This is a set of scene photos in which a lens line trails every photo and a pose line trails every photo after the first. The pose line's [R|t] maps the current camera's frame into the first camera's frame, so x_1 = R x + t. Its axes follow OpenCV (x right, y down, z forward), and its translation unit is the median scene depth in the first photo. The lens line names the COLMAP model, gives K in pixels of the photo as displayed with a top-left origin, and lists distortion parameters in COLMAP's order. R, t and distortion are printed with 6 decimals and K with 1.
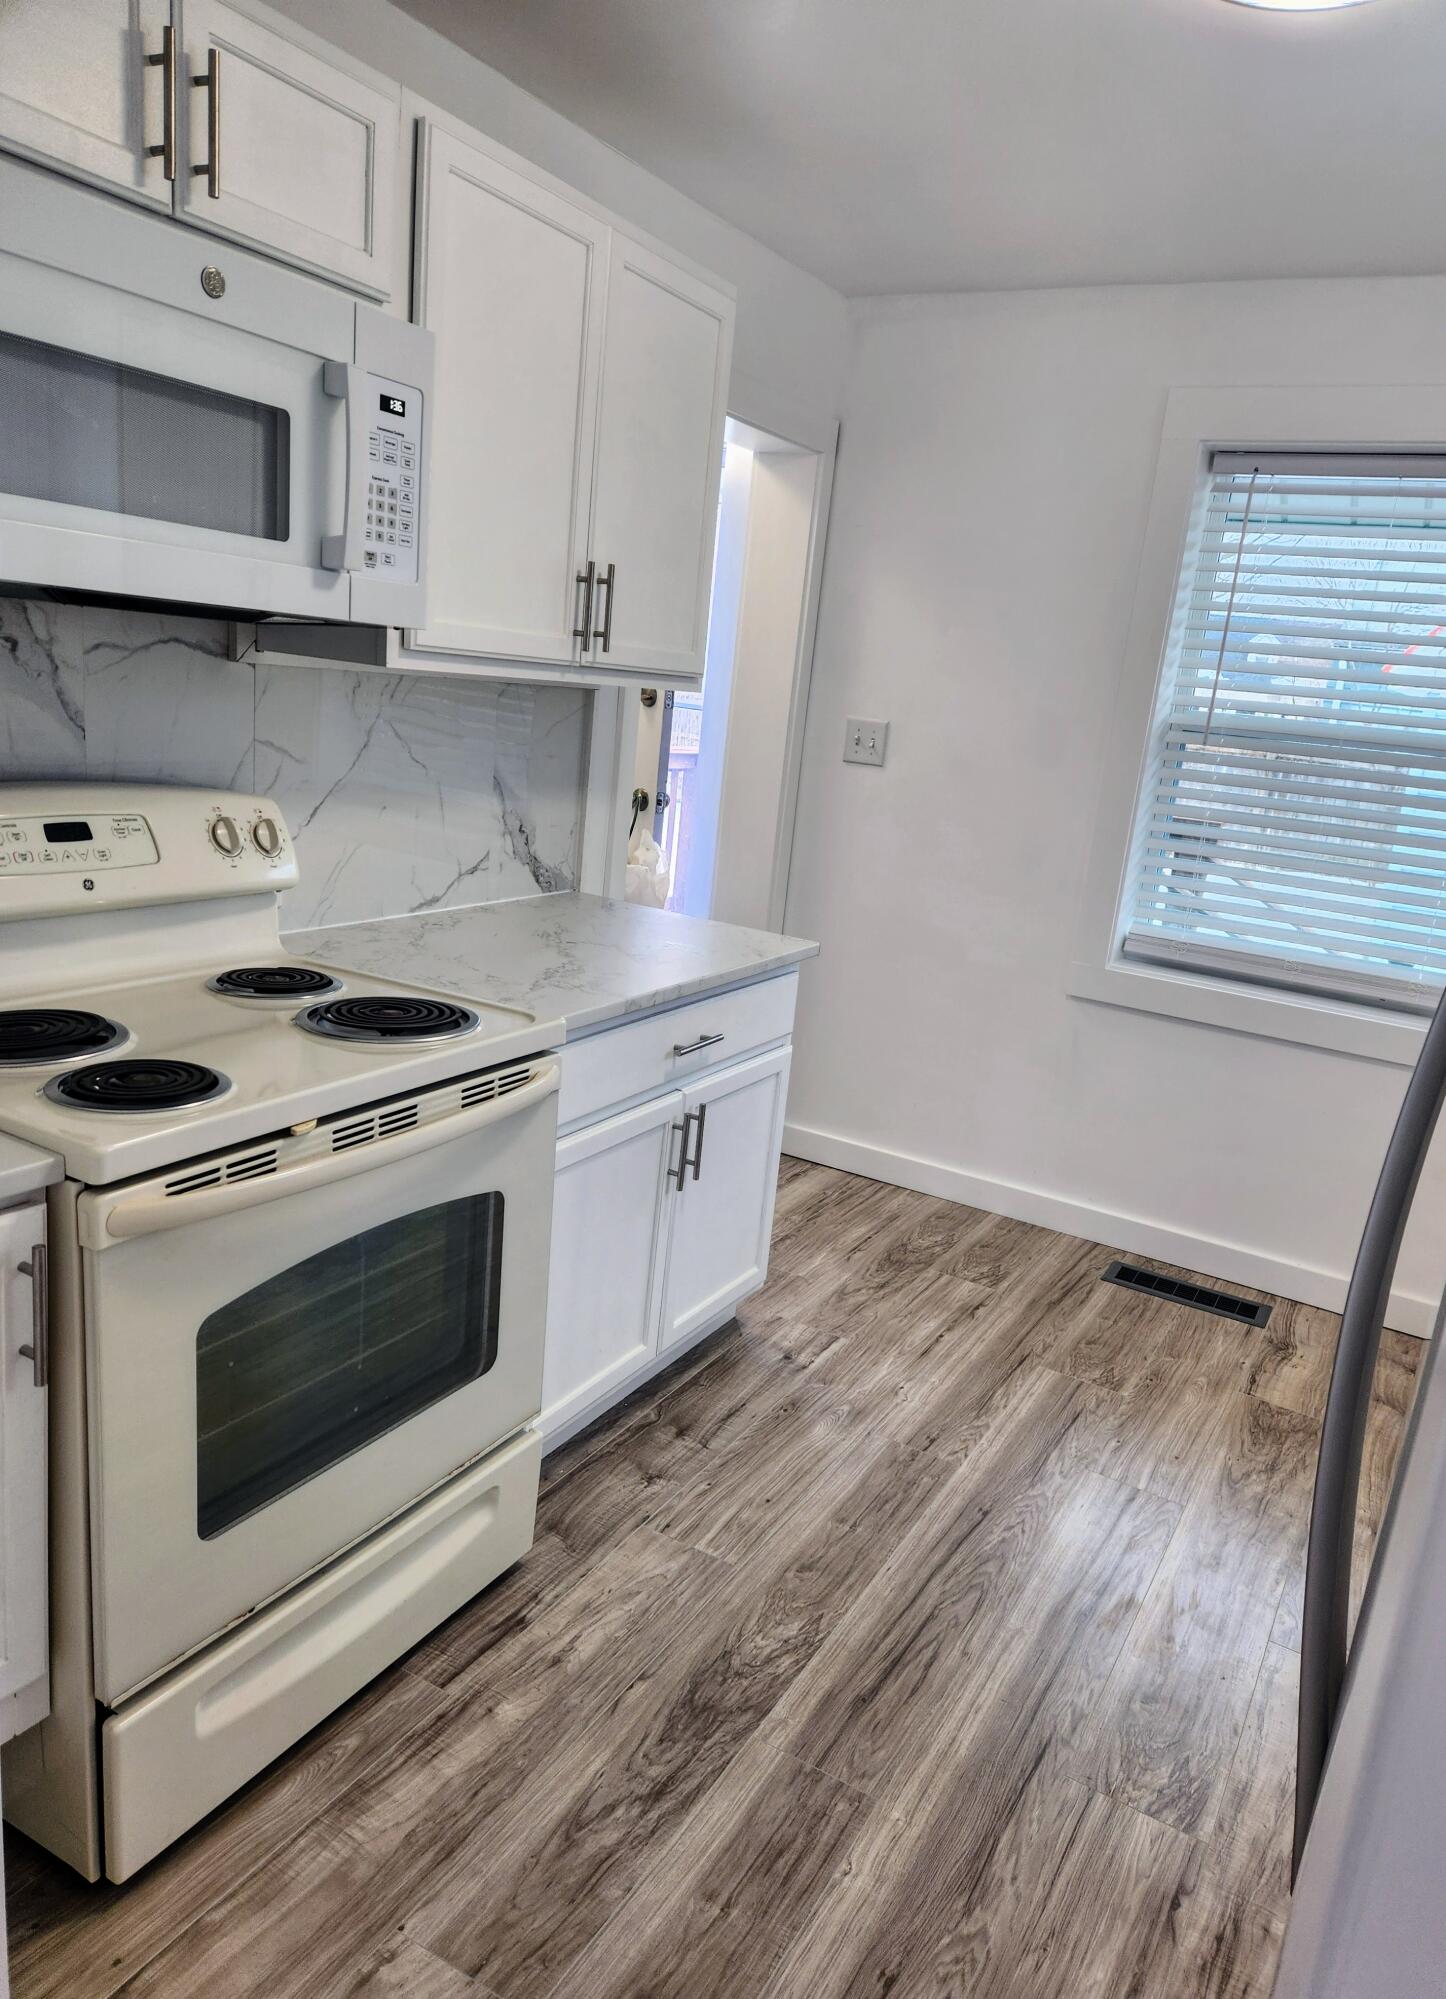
lens RADIAL K [[1289.7, 0, 763.9], [0, 1289.7, 1002.9], [0, 0, 1]] dist [-0.000816, -0.006126]
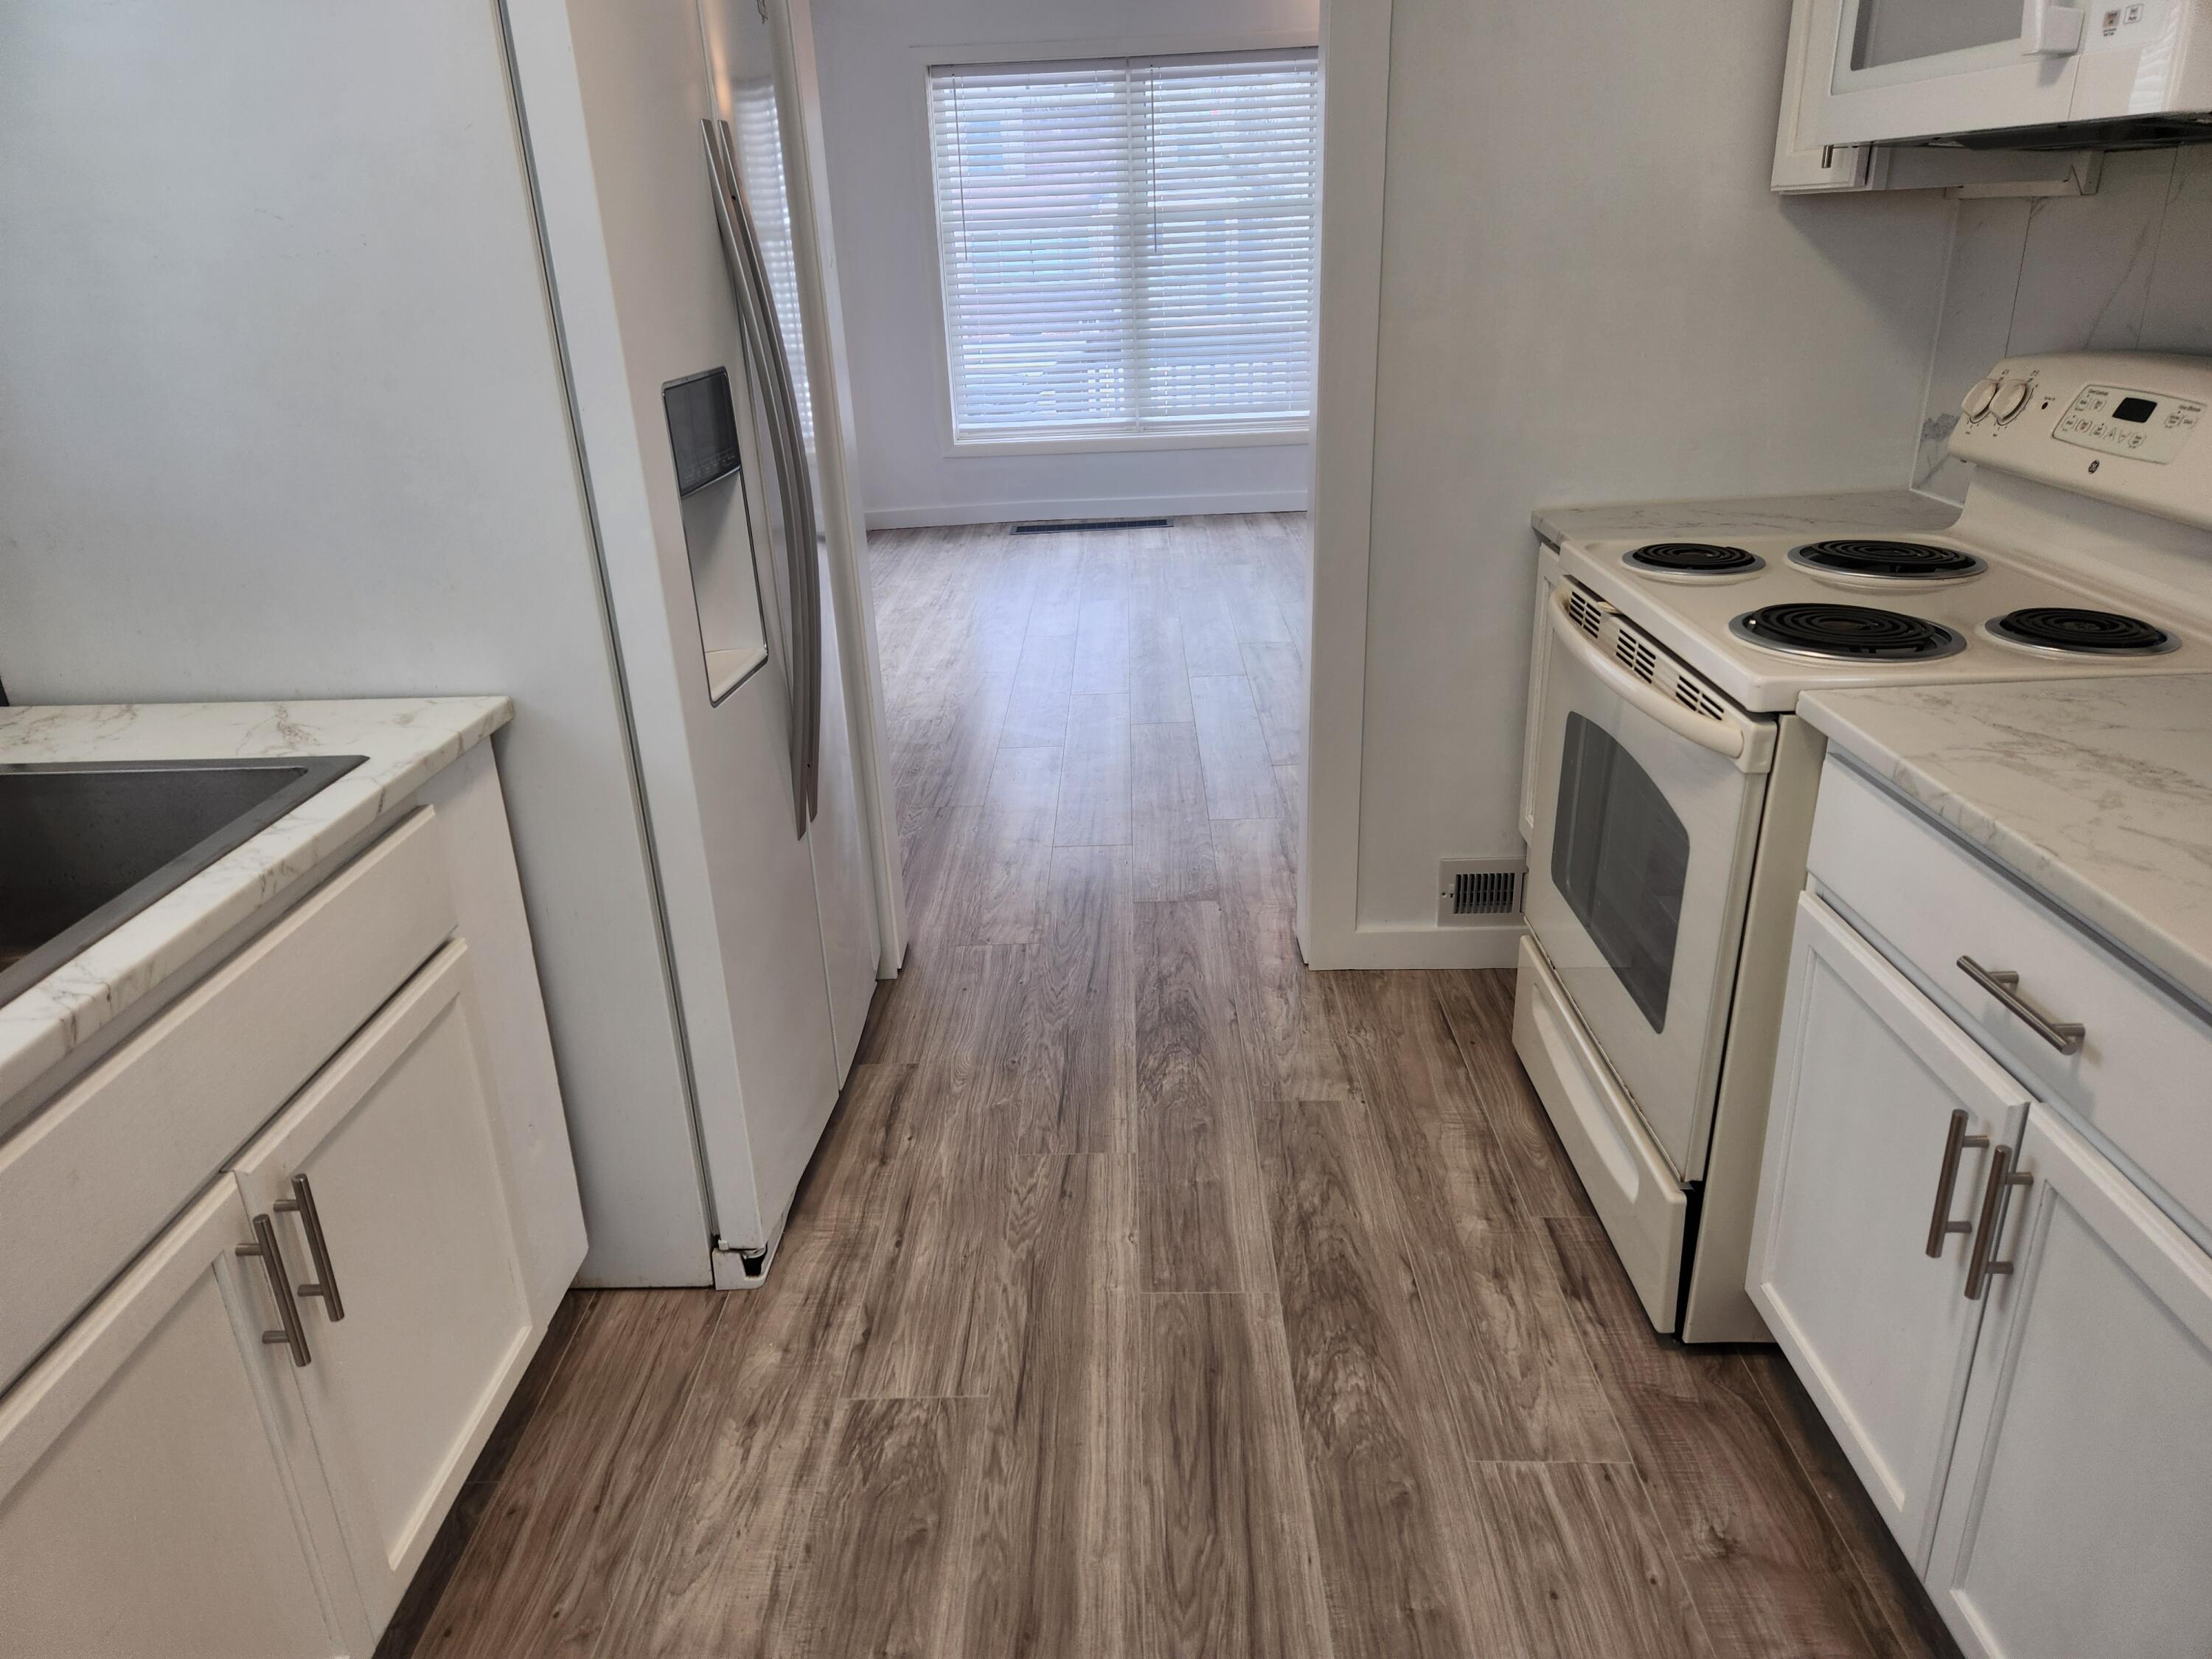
lens RADIAL K [[1487.4, 0, 1097.0], [0, 1487.4, 834.4], [0, 0, 1]] dist [0.043080, -0.029739]
pose [[-0.875973, 0.122850, -0.466454, 0.624743], [-0.159905, 0.838384, 0.521098, -0.319624], [0.455084, 0.531056, -0.714758, 1.604827]]
